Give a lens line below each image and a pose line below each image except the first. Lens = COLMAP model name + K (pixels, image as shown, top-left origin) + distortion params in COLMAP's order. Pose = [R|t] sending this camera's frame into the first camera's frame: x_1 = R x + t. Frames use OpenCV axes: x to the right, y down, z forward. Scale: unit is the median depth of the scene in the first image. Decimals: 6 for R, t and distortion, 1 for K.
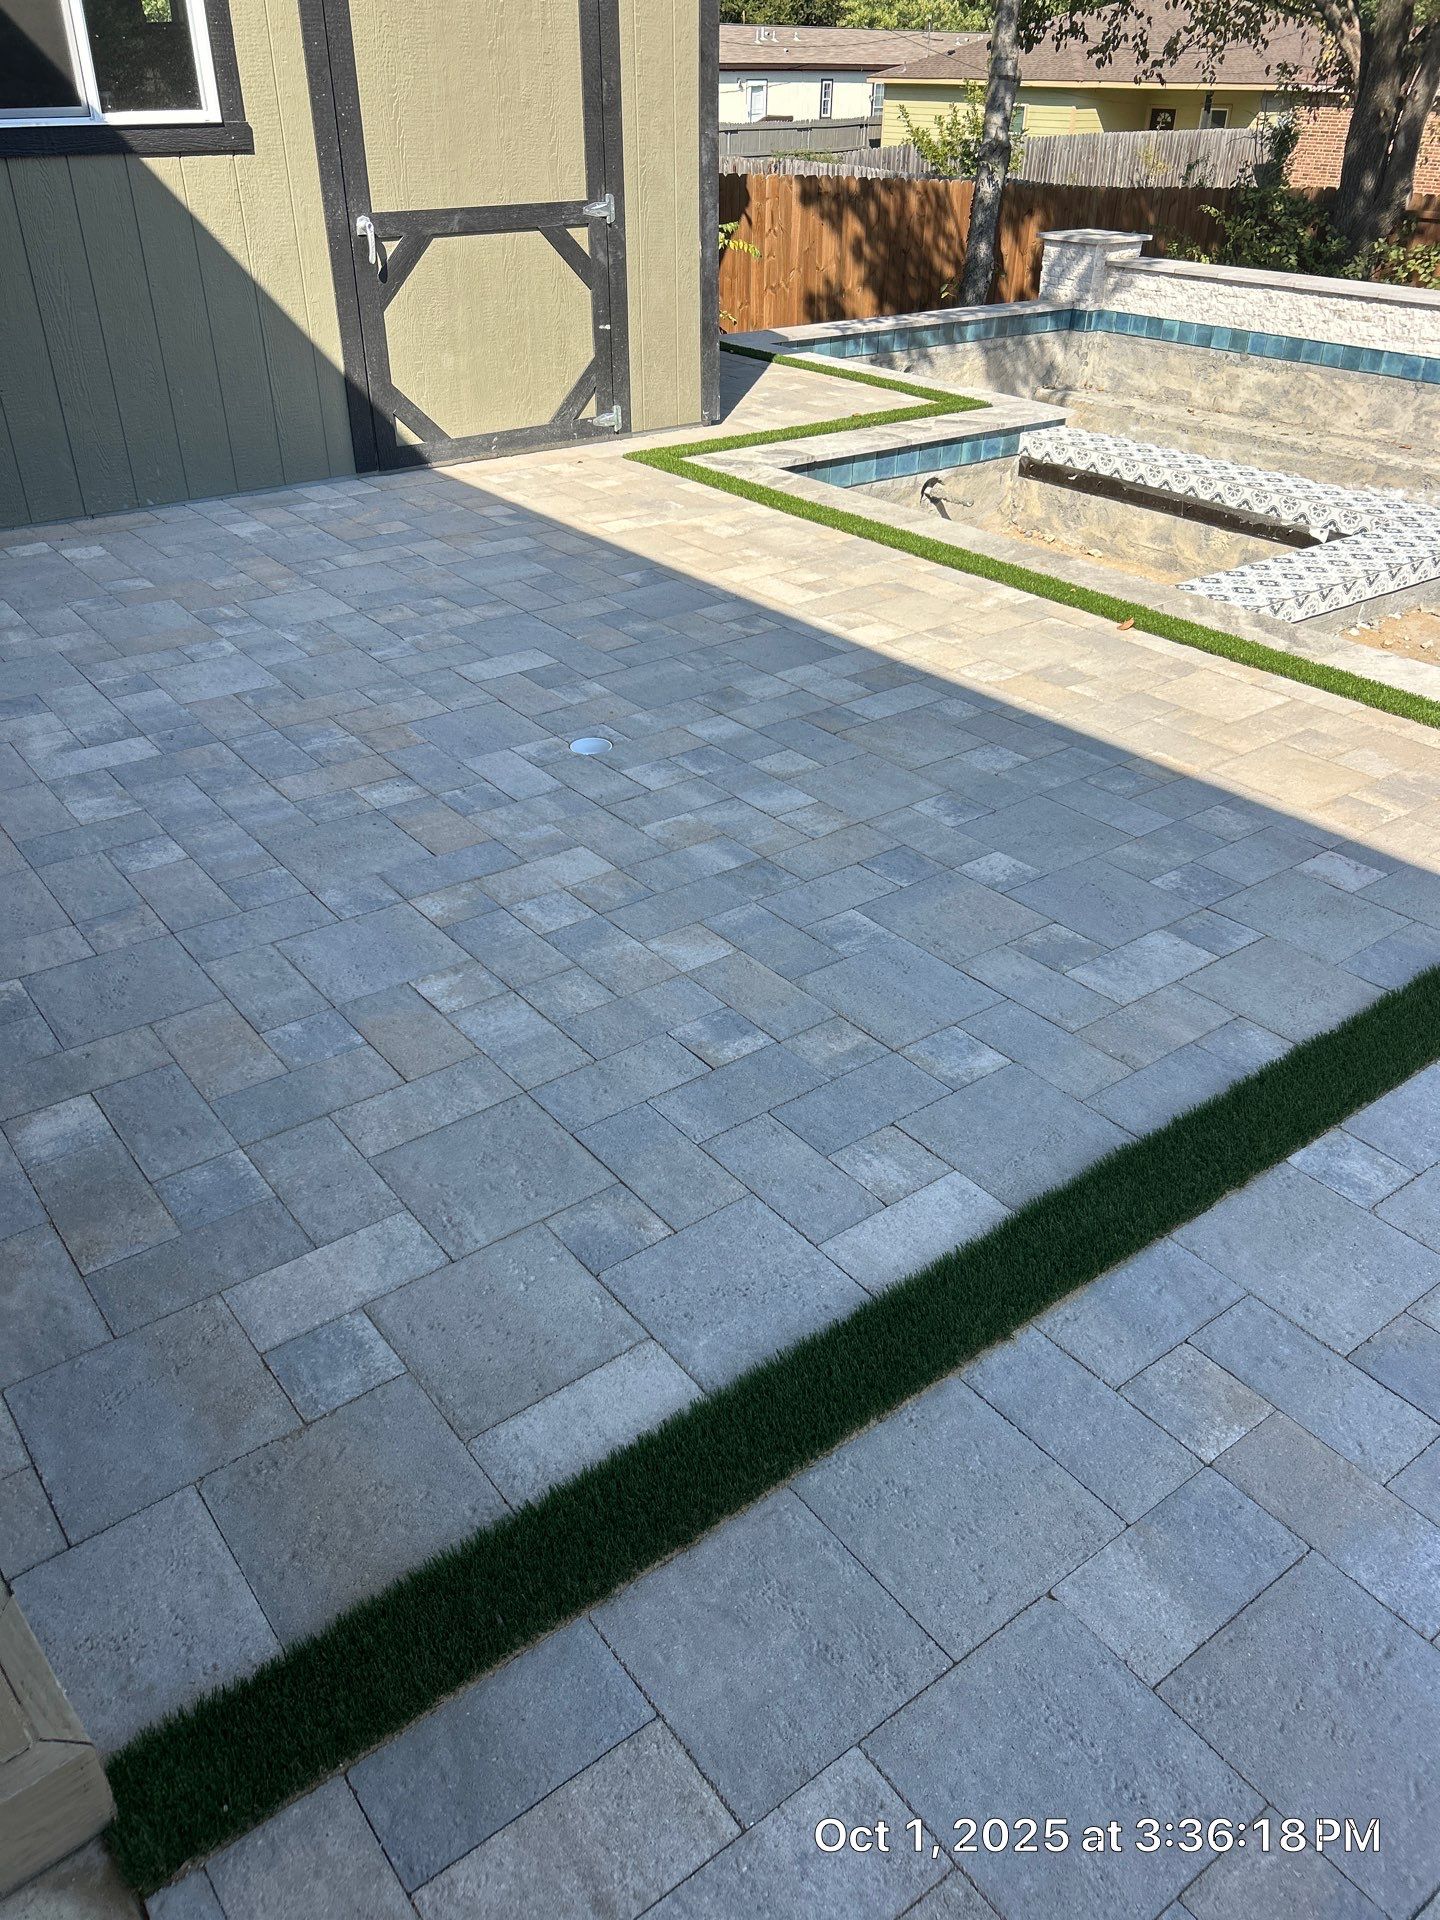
lens RADIAL K [[1429.6, 0, 725.2], [0, 1429.6, 961.1], [0, 0, 1]] dist [-0.001950, -0.003857]
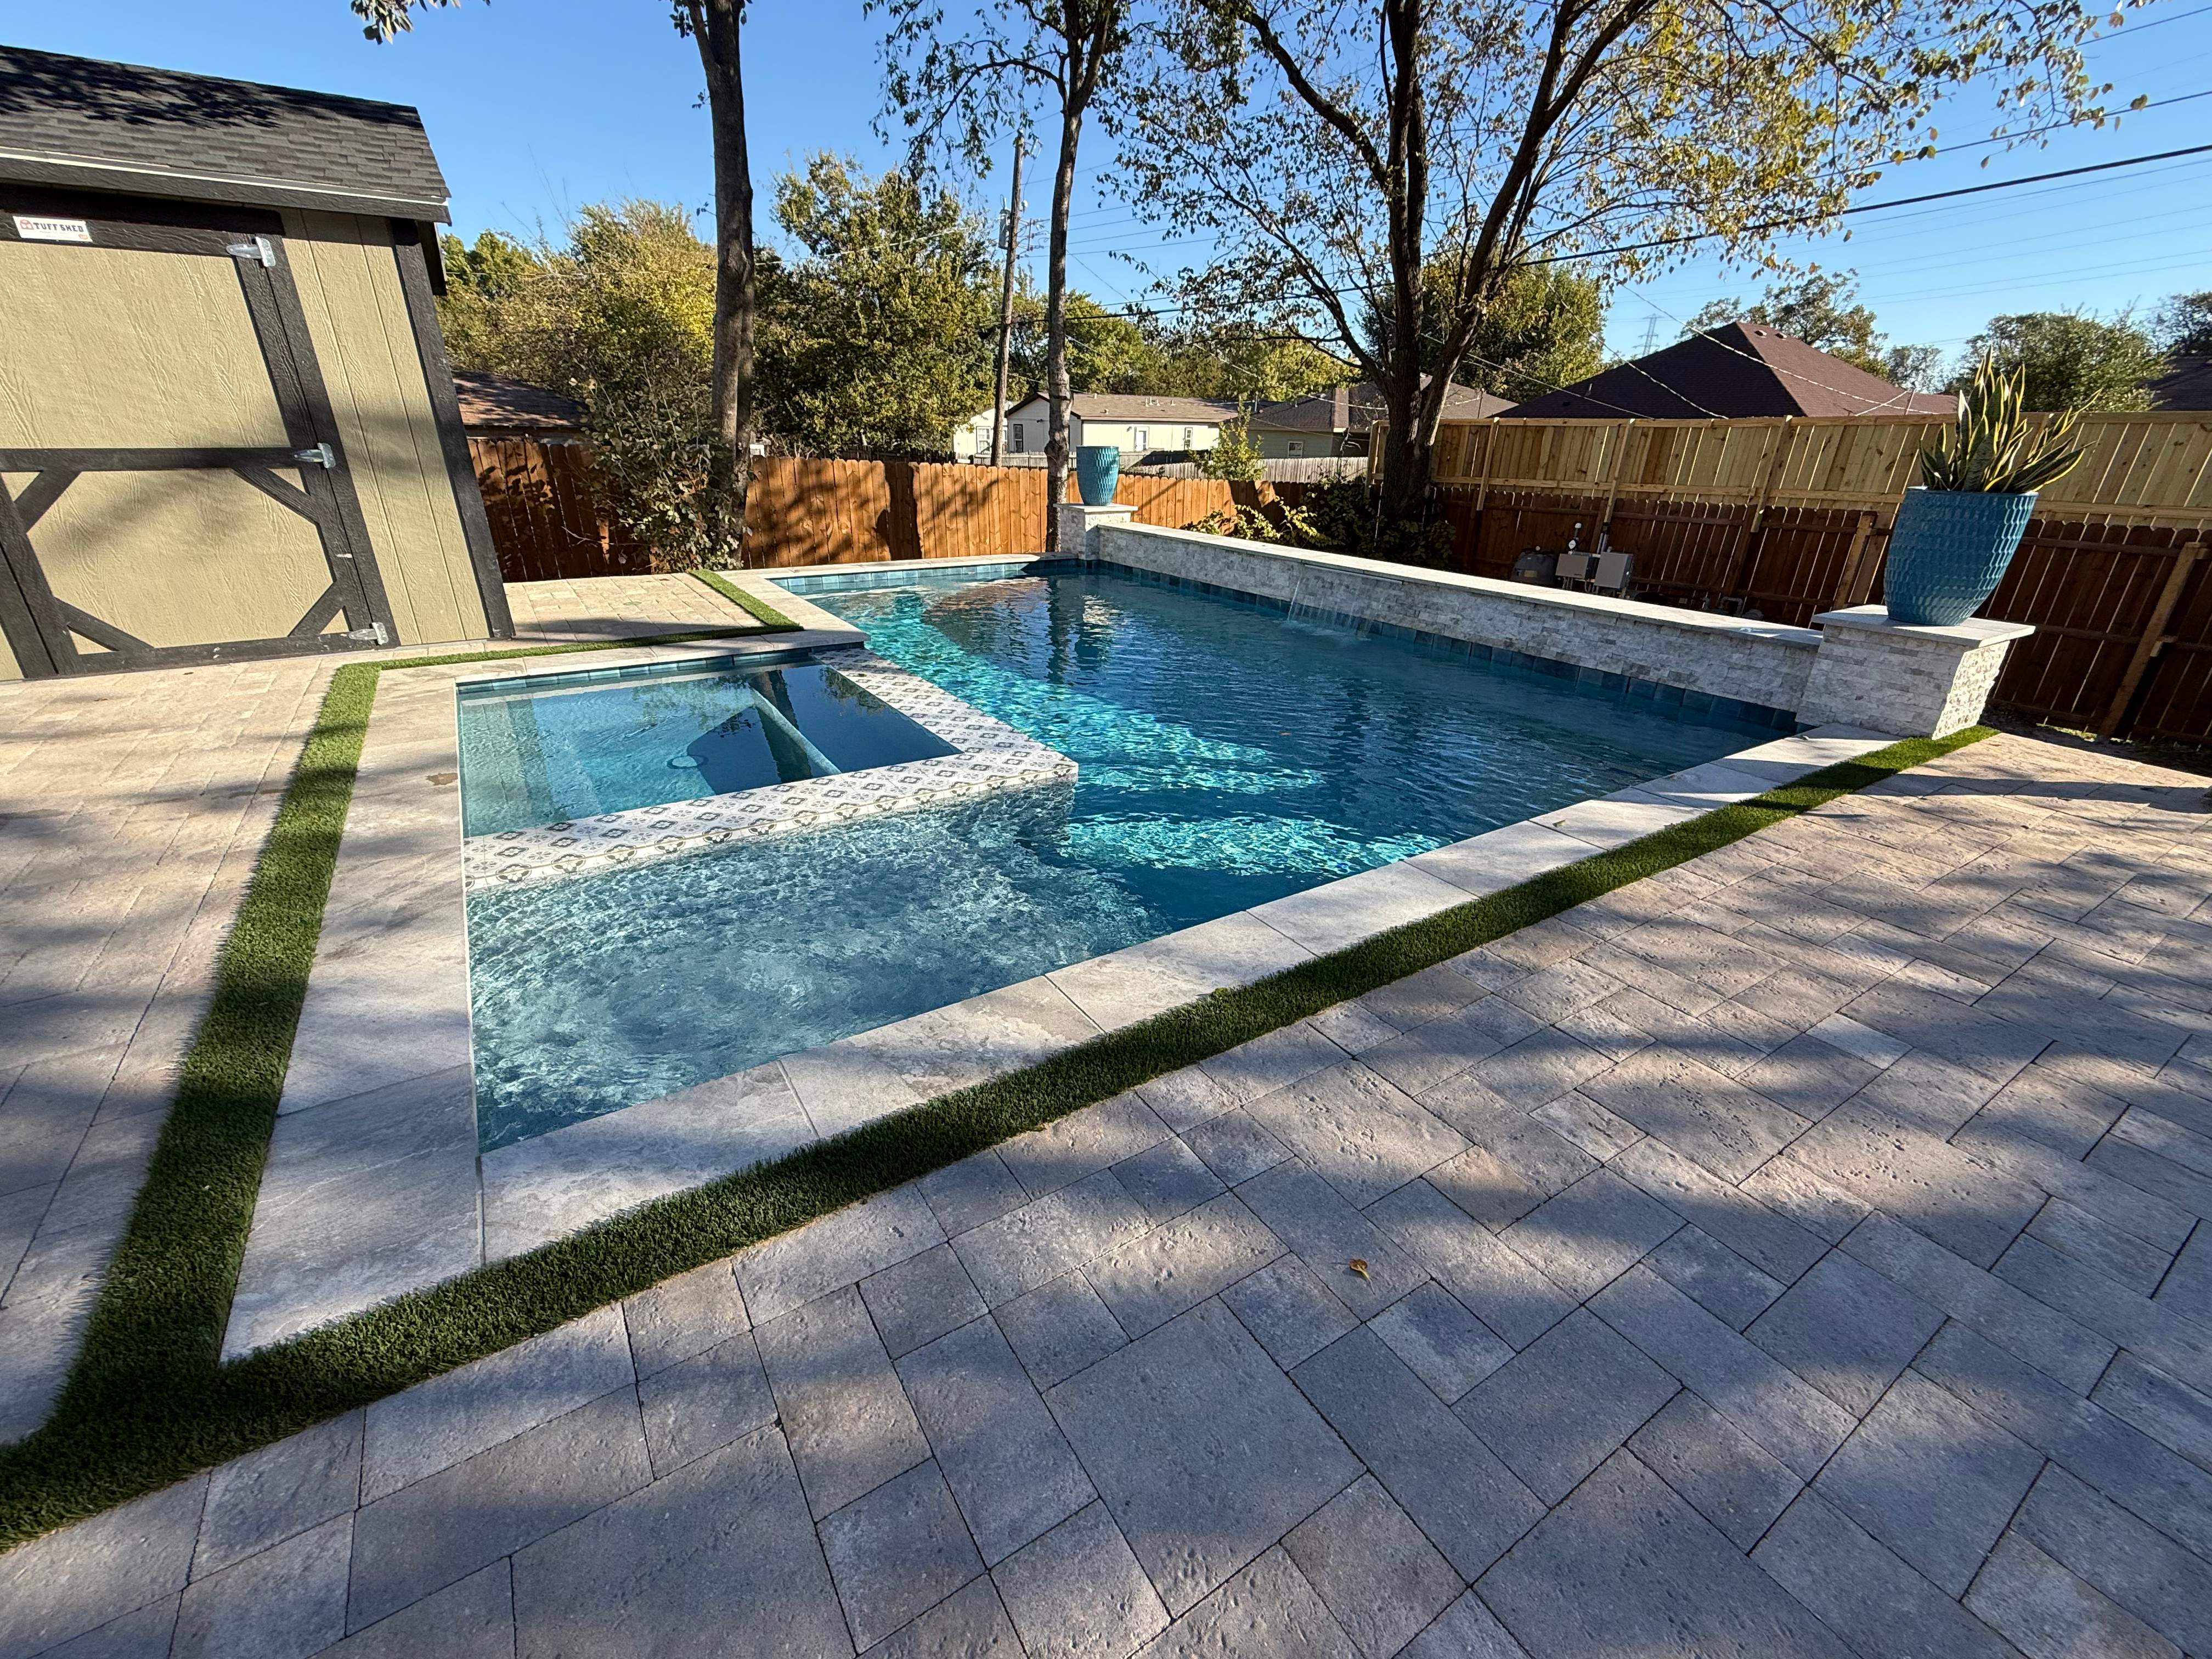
lens RADIAL K [[941.9, 0, 1107.9], [0, 941.9, 814.3], [0, 0, 1]] dist [0.003309, 0.000087]
pose [[0.997347, 0.037109, -0.062626, 0.585478], [-0.047043, 0.985091, -0.165477, -0.155526], [0.055552, 0.167984, 0.984223, 0.351502]]
